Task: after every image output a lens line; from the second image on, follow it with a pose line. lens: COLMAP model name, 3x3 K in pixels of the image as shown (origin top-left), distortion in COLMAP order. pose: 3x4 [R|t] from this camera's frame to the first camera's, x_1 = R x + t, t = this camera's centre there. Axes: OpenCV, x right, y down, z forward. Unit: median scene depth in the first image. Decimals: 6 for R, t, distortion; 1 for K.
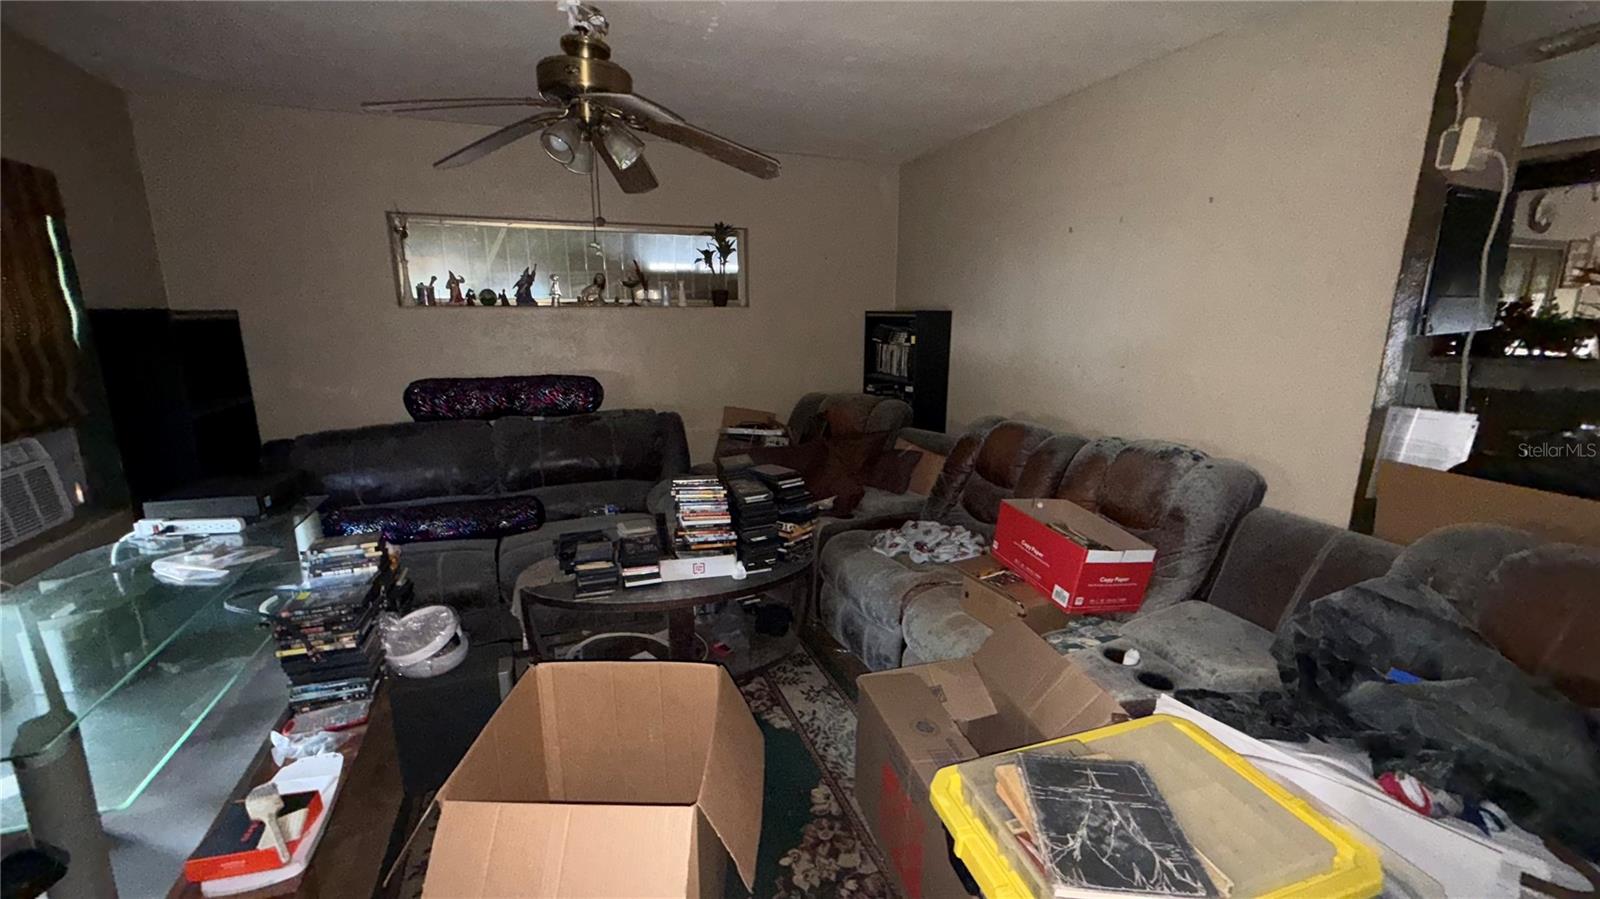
lens RADIAL K [[633.6, 0, 793.6], [0, 633.6, 446.8], [0, 0, 1]] dist [0.001002, 0.000073]
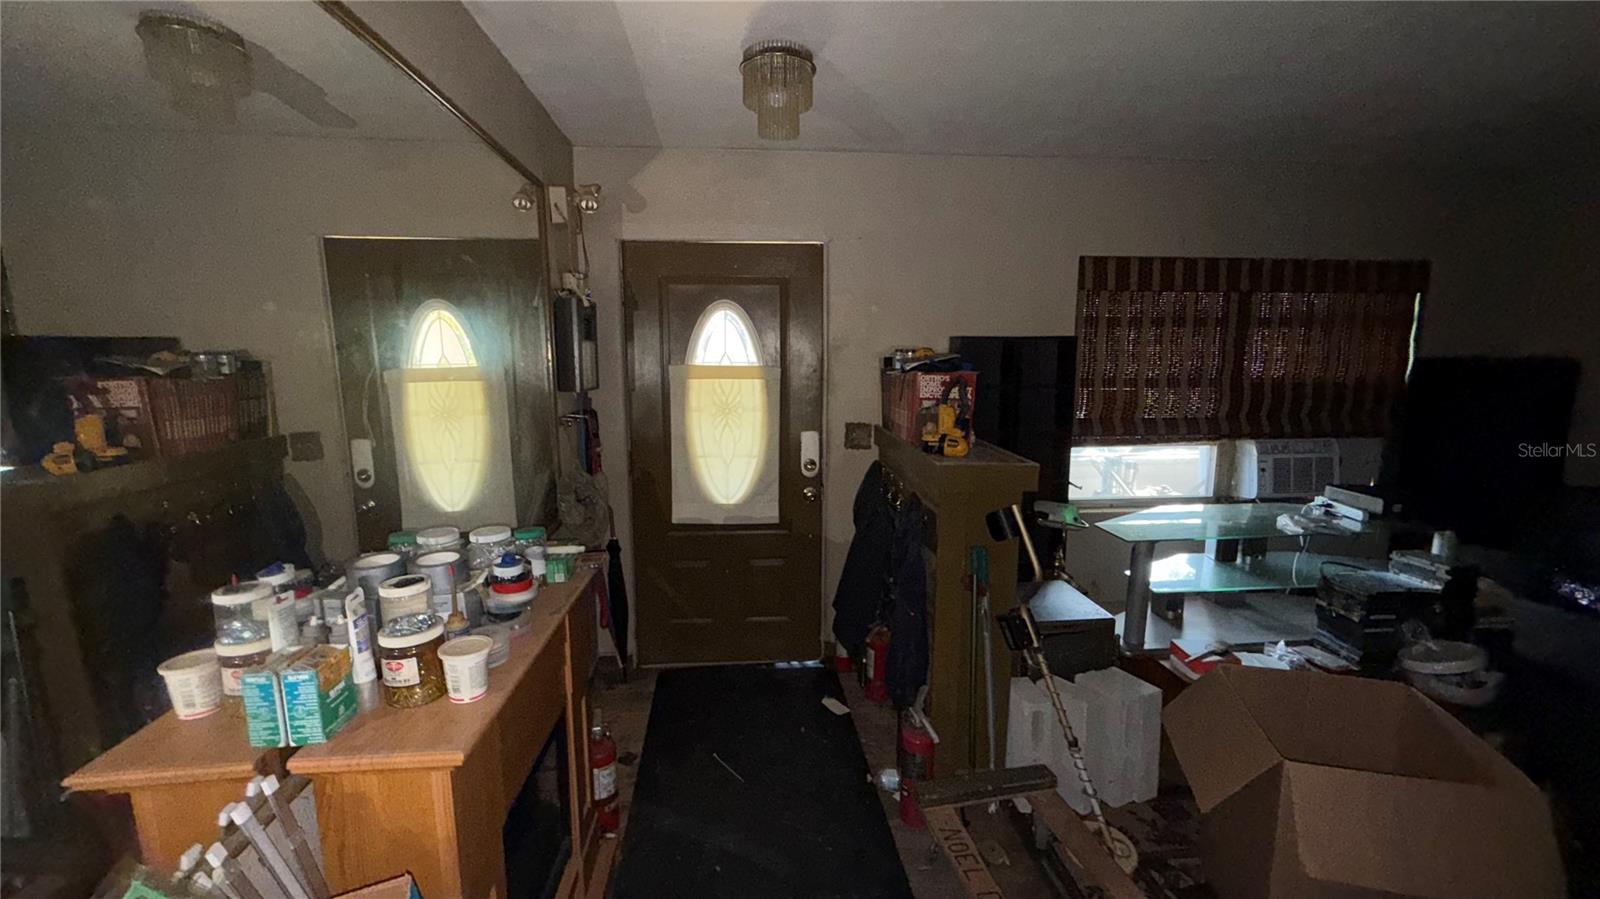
lens RADIAL K [[633.6, 0, 793.6], [0, 633.6, 446.8], [0, 0, 1]] dist [0.001002, 0.000073]
pose [[-0.263996, 0.143688, -0.953761, 0.722226], [-0.202635, 0.958510, 0.200492, -0.043791], [0.942998, 0.246194, -0.223927, 0.121957]]
